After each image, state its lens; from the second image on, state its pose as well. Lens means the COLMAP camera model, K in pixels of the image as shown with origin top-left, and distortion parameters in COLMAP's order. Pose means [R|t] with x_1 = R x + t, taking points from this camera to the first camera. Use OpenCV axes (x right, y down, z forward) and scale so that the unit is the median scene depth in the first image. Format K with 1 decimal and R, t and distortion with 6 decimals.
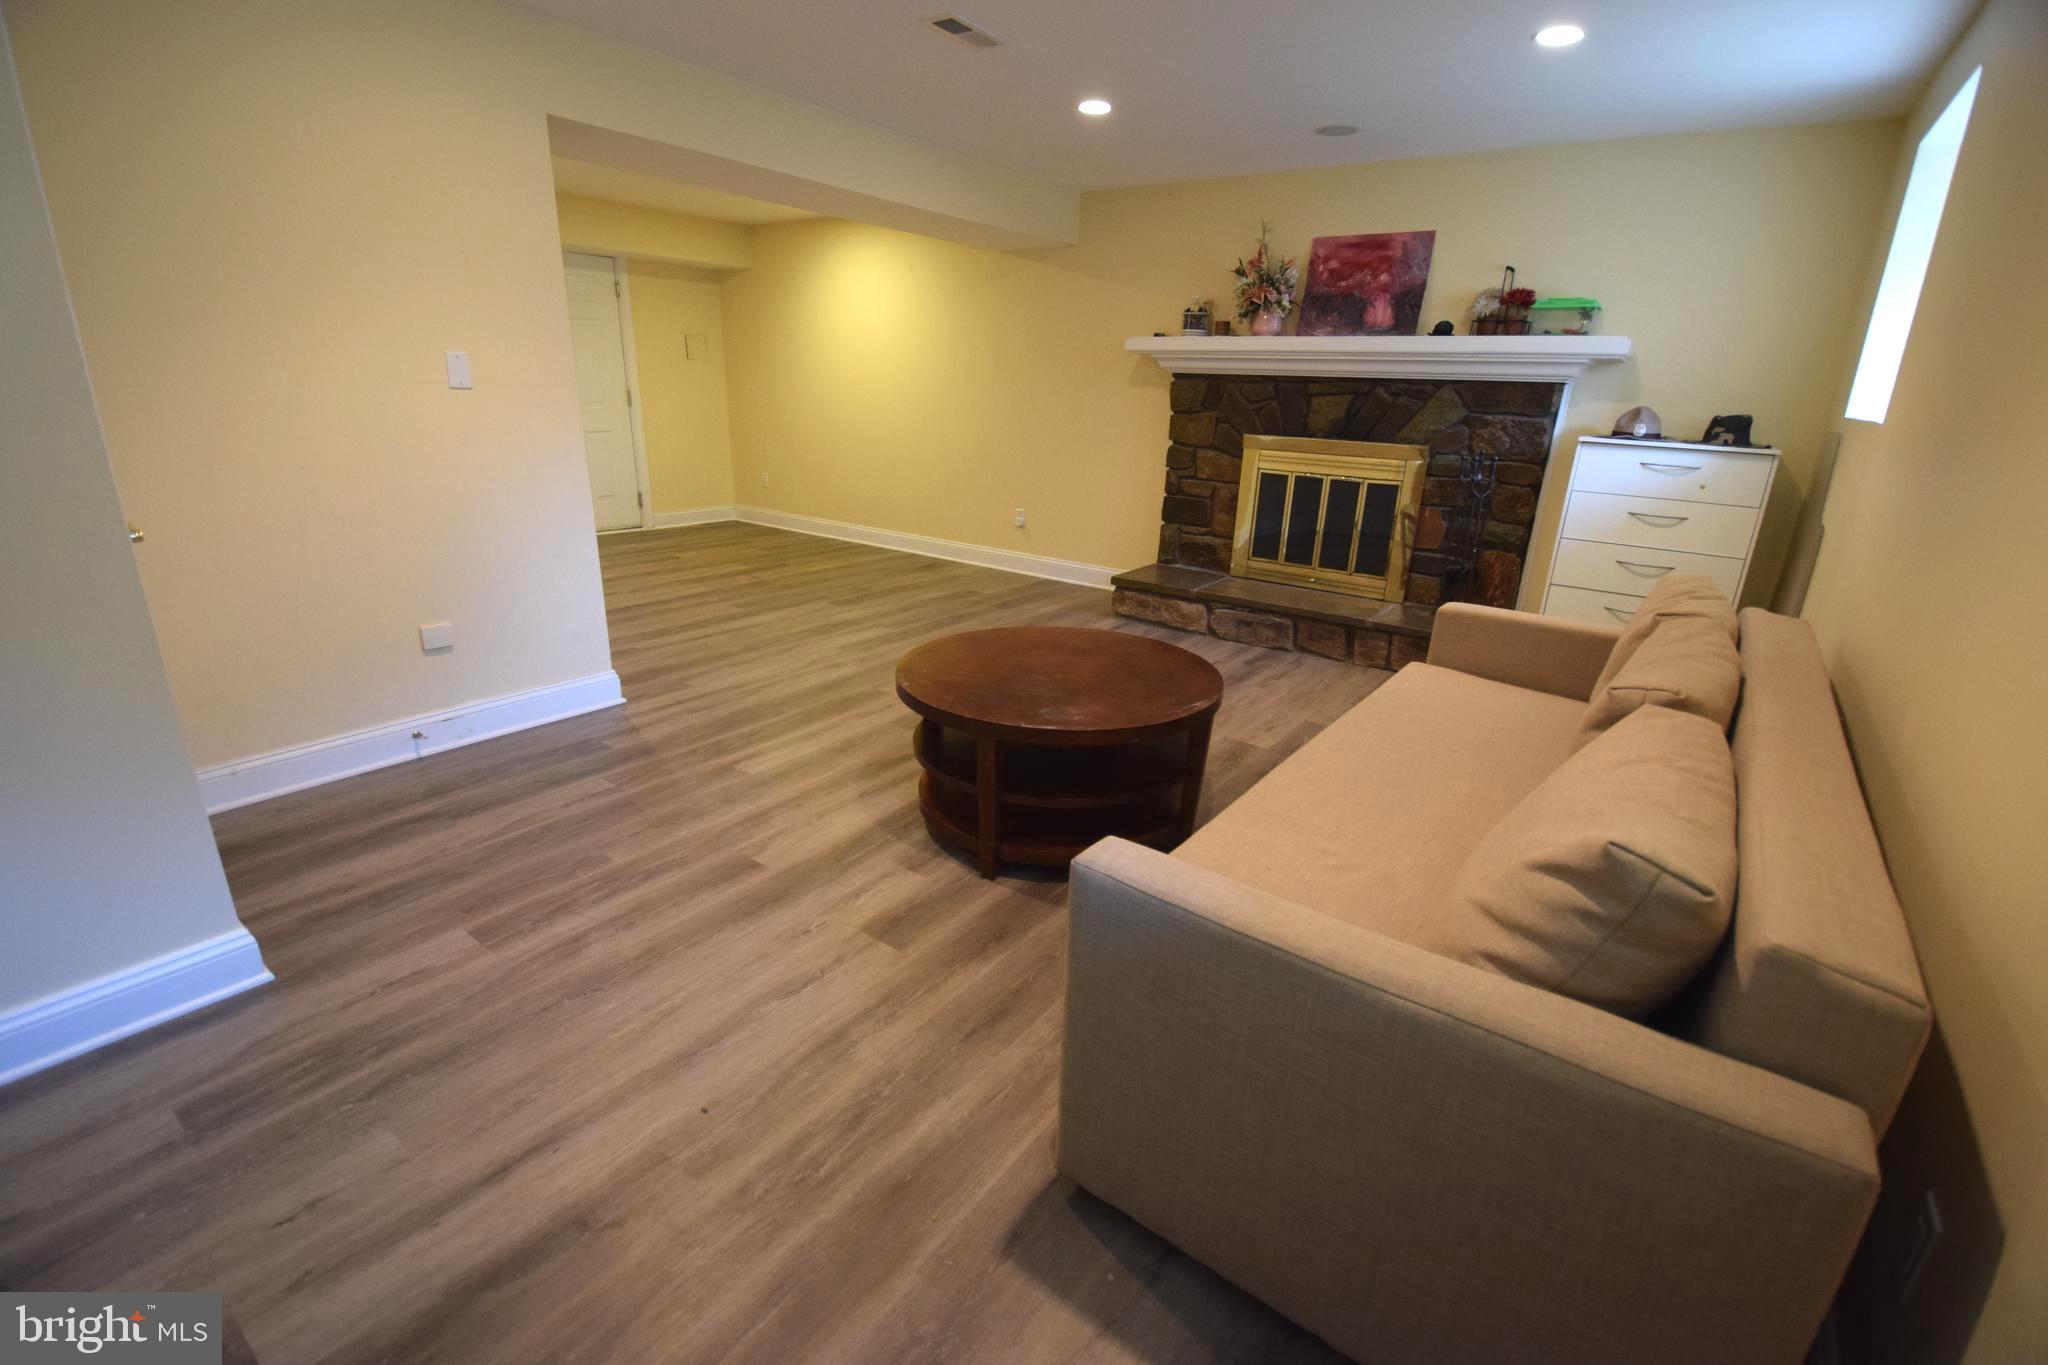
lens RADIAL K [[895.6, 0, 1028.5], [0, 895.6, 673.7], [0, 0, 1]] dist [0.019081, -0.023202]
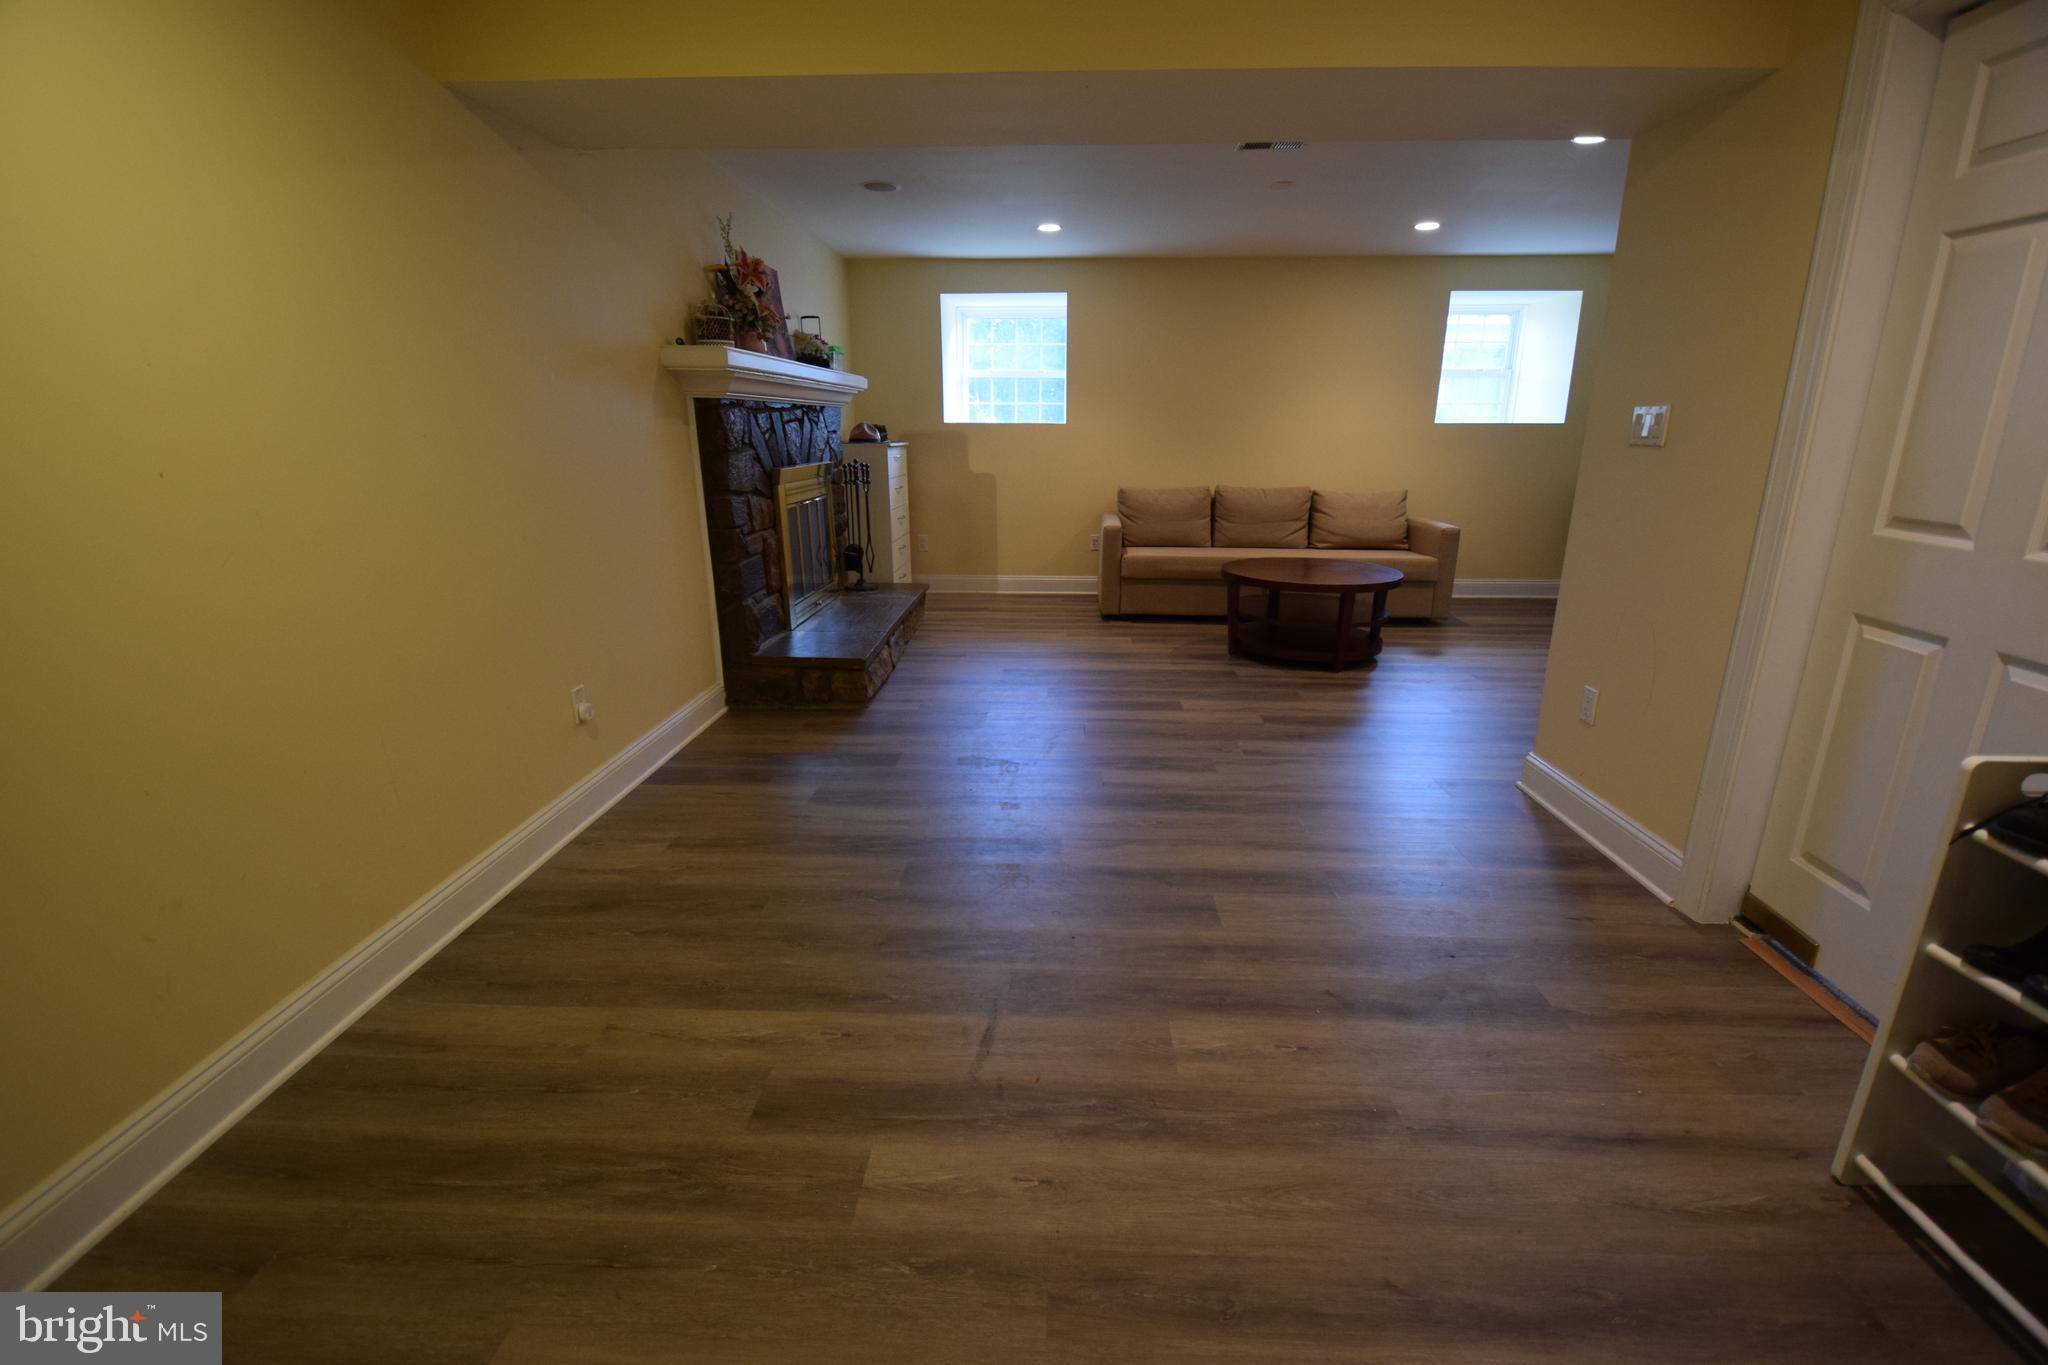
lens RADIAL K [[895.6, 0, 1028.5], [0, 895.6, 673.7], [0, 0, 1]] dist [0.019081, -0.023202]
pose [[-0.551190, -0.255702, 0.794233, -0.997327], [0.240232, 0.862943, 0.444542, -0.669046], [-0.799048, 0.435828, -0.414218, 1.975676]]
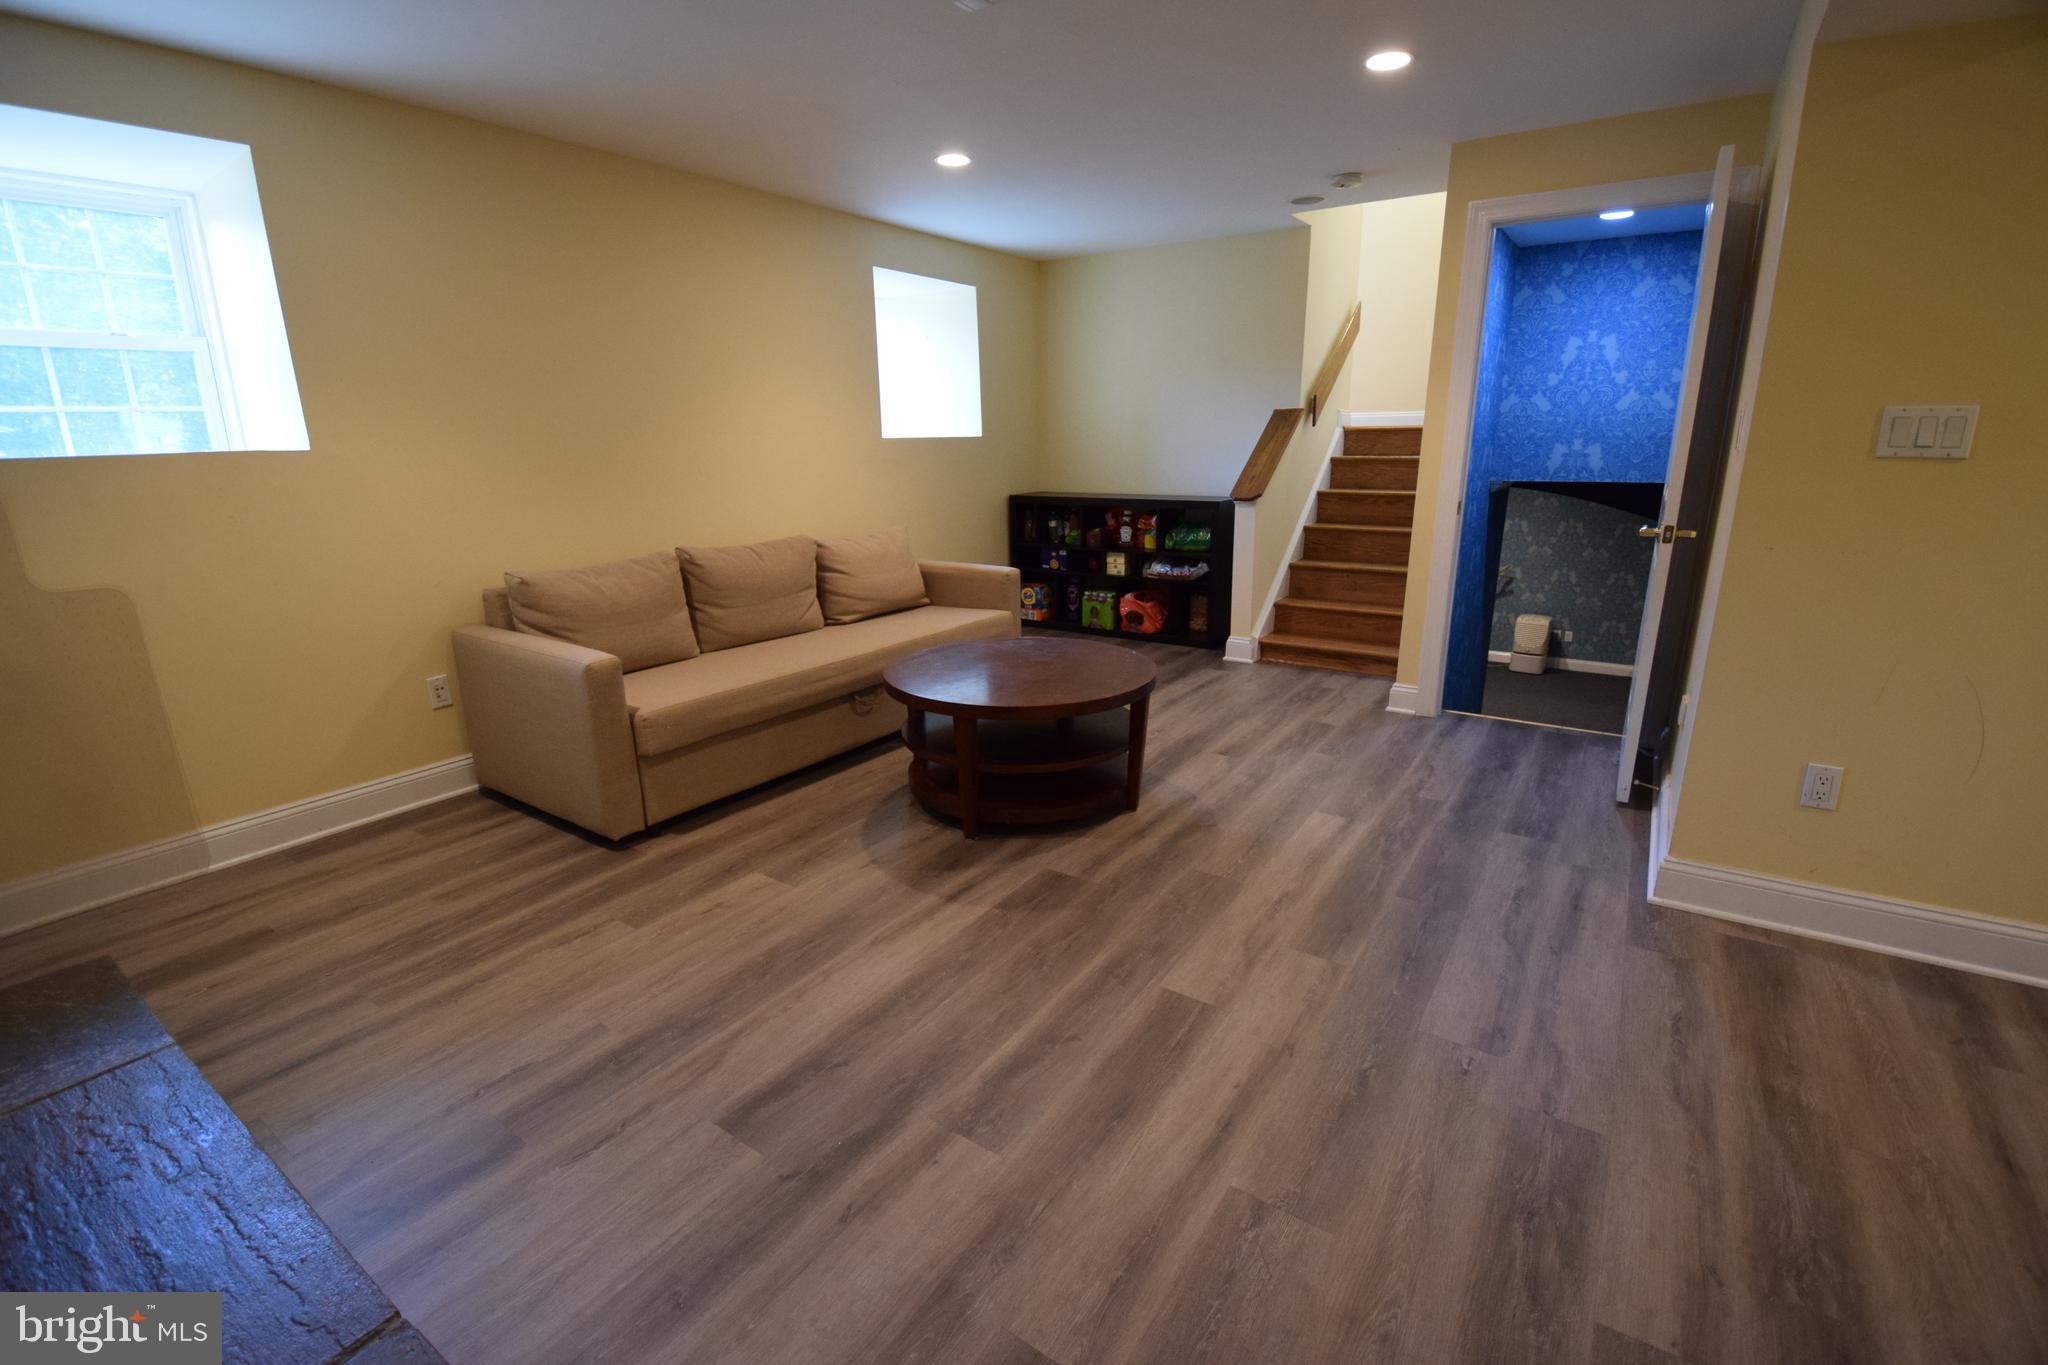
lens RADIAL K [[895.6, 0, 1028.5], [0, 895.6, 673.7], [0, 0, 1]] dist [0.019081, -0.023202]
pose [[-0.999413, -0.008996, -0.033053, 0.053941], [-0.025566, 0.838086, 0.544939, -0.548823], [0.022799, 0.545464, -0.837824, 1.694019]]
